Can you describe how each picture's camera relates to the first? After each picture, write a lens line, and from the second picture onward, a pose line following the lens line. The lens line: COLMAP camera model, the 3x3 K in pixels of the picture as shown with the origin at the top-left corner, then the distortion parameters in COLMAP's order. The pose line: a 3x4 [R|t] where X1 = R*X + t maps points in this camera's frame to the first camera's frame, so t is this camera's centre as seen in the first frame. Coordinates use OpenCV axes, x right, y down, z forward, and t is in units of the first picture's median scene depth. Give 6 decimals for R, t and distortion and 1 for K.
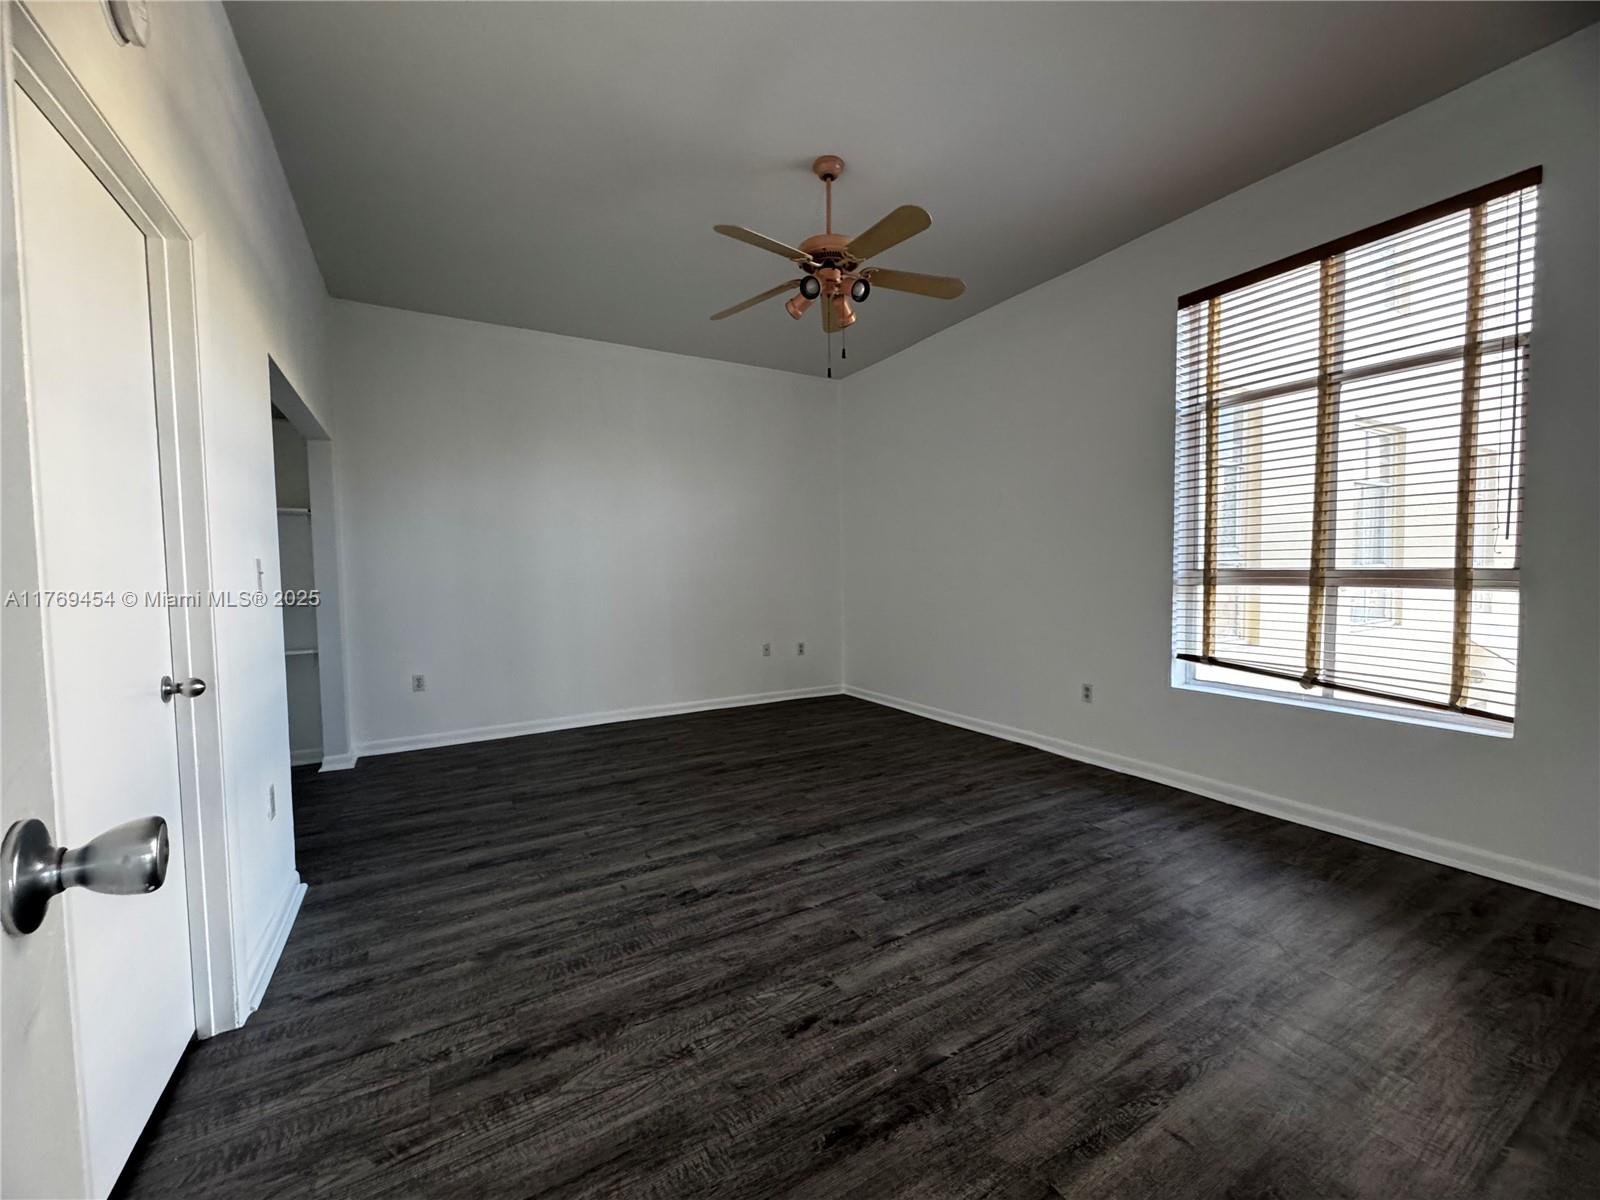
lens RADIAL K [[638.0, 0, 798.8], [0, 638.0, 600.1], [0, 0, 1]] dist [-0.003868, 0.000073]
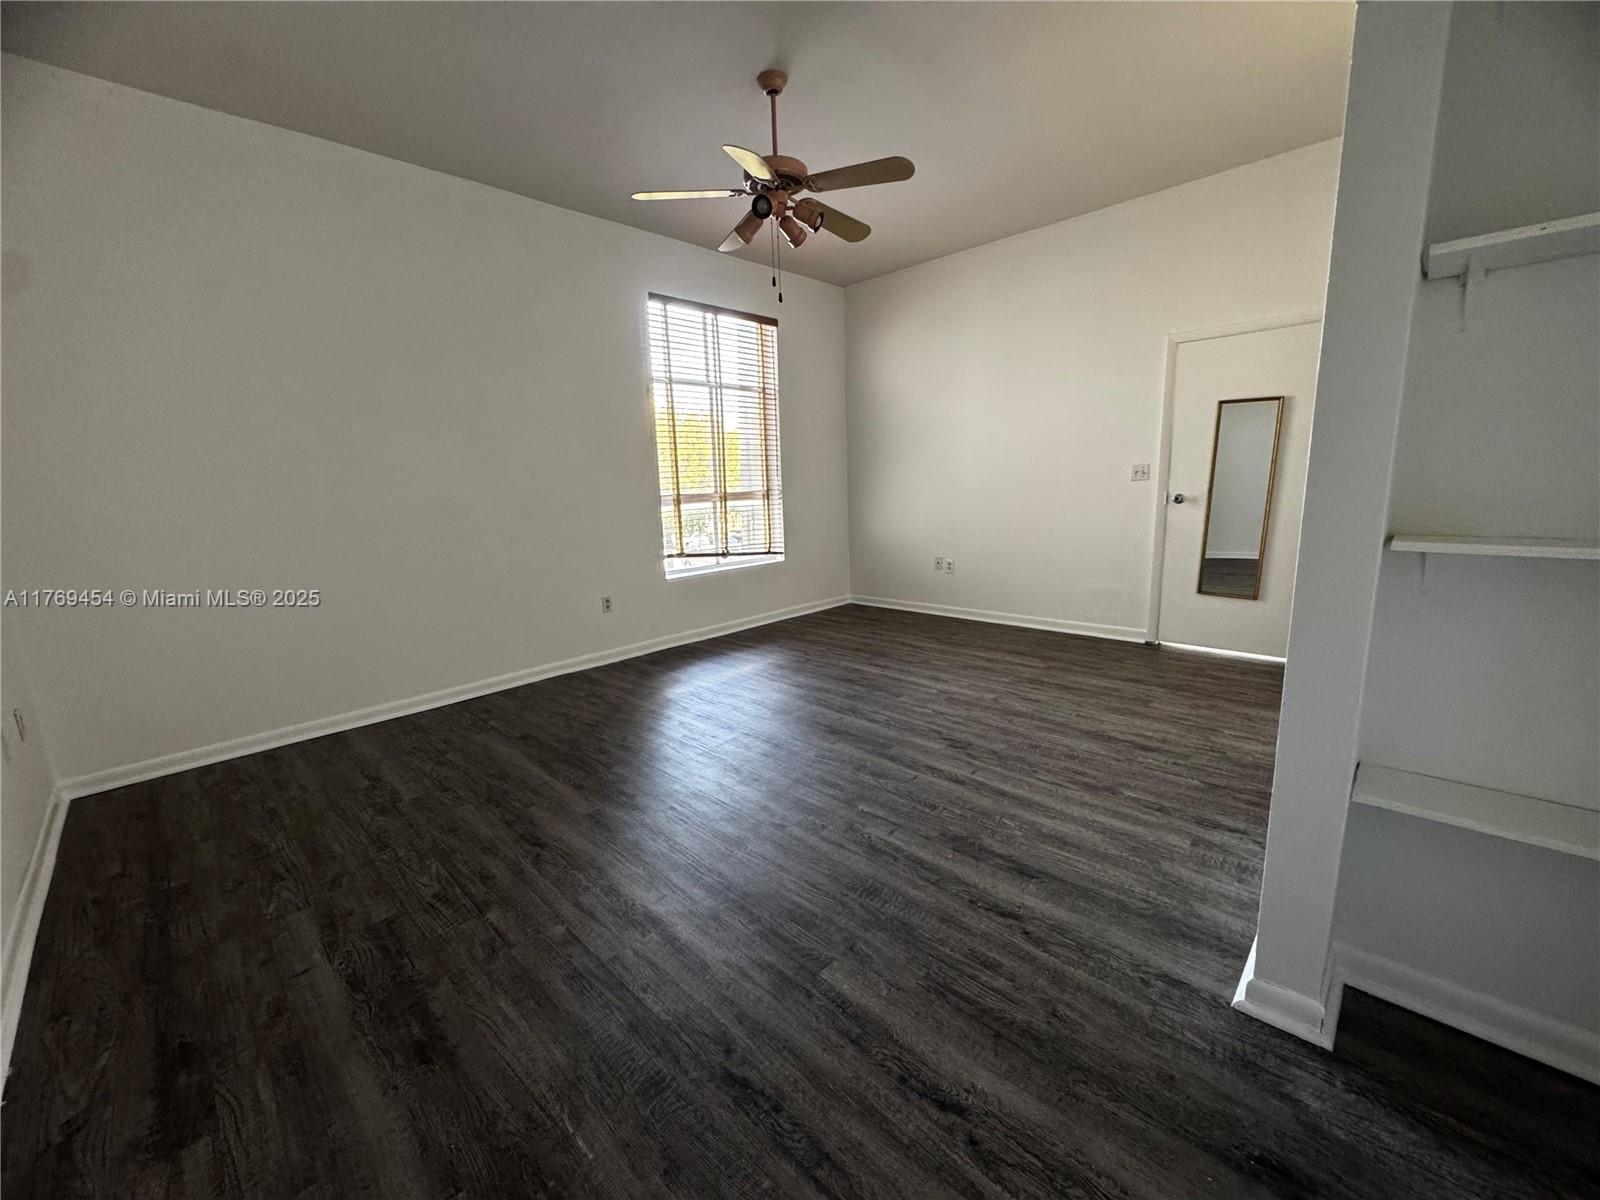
lens RADIAL K [[638.0, 0, 798.8], [0, 638.0, 600.1], [0, 0, 1]] dist [-0.003868, 0.000073]
pose [[-0.270198, -0.155214, 0.950211, -1.135038], [0.085938, 0.979093, 0.184369, -0.071376], [-0.958962, 0.131476, -0.251210, 1.445290]]
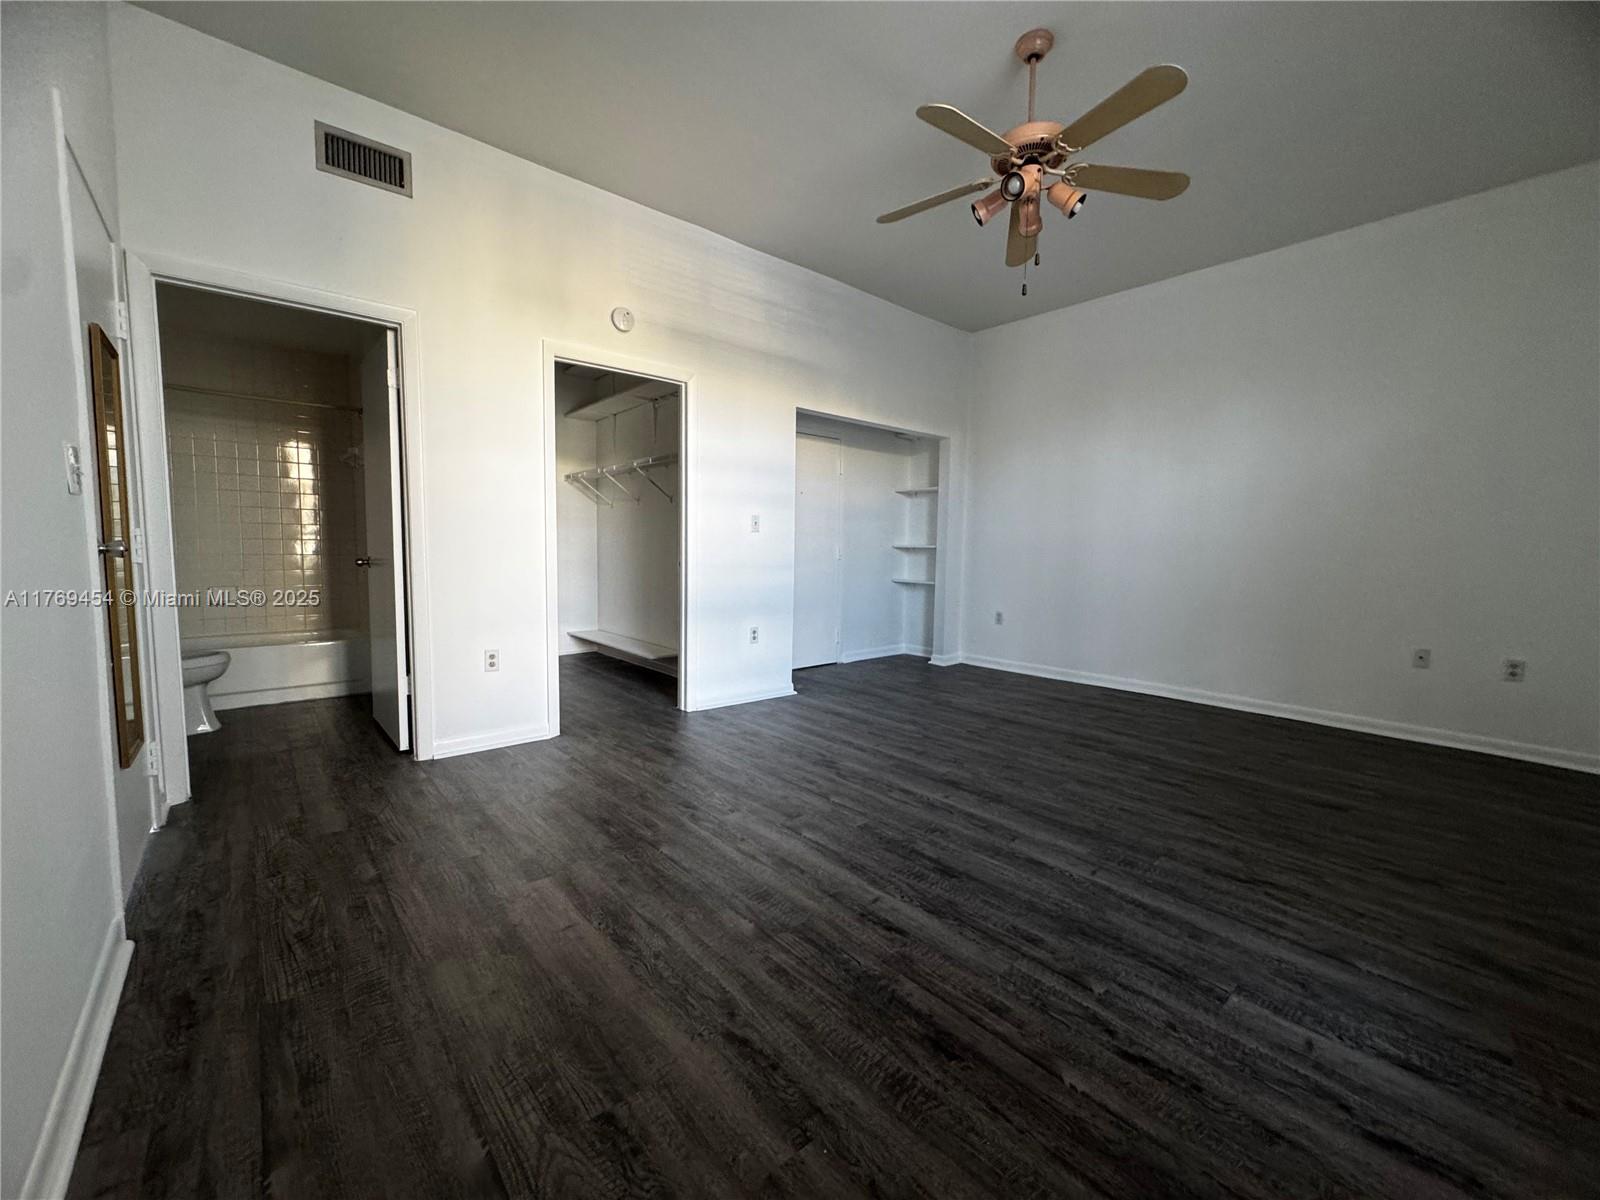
lens RADIAL K [[638.0, 0, 798.8], [0, 638.0, 600.1], [0, 0, 1]] dist [-0.003868, 0.000073]
pose [[0.190624, 0.100609, -0.976494, 0.985783], [-0.064940, 0.993848, 0.089720, 0.010633], [0.979513, 0.046311, 0.195985, 0.608132]]
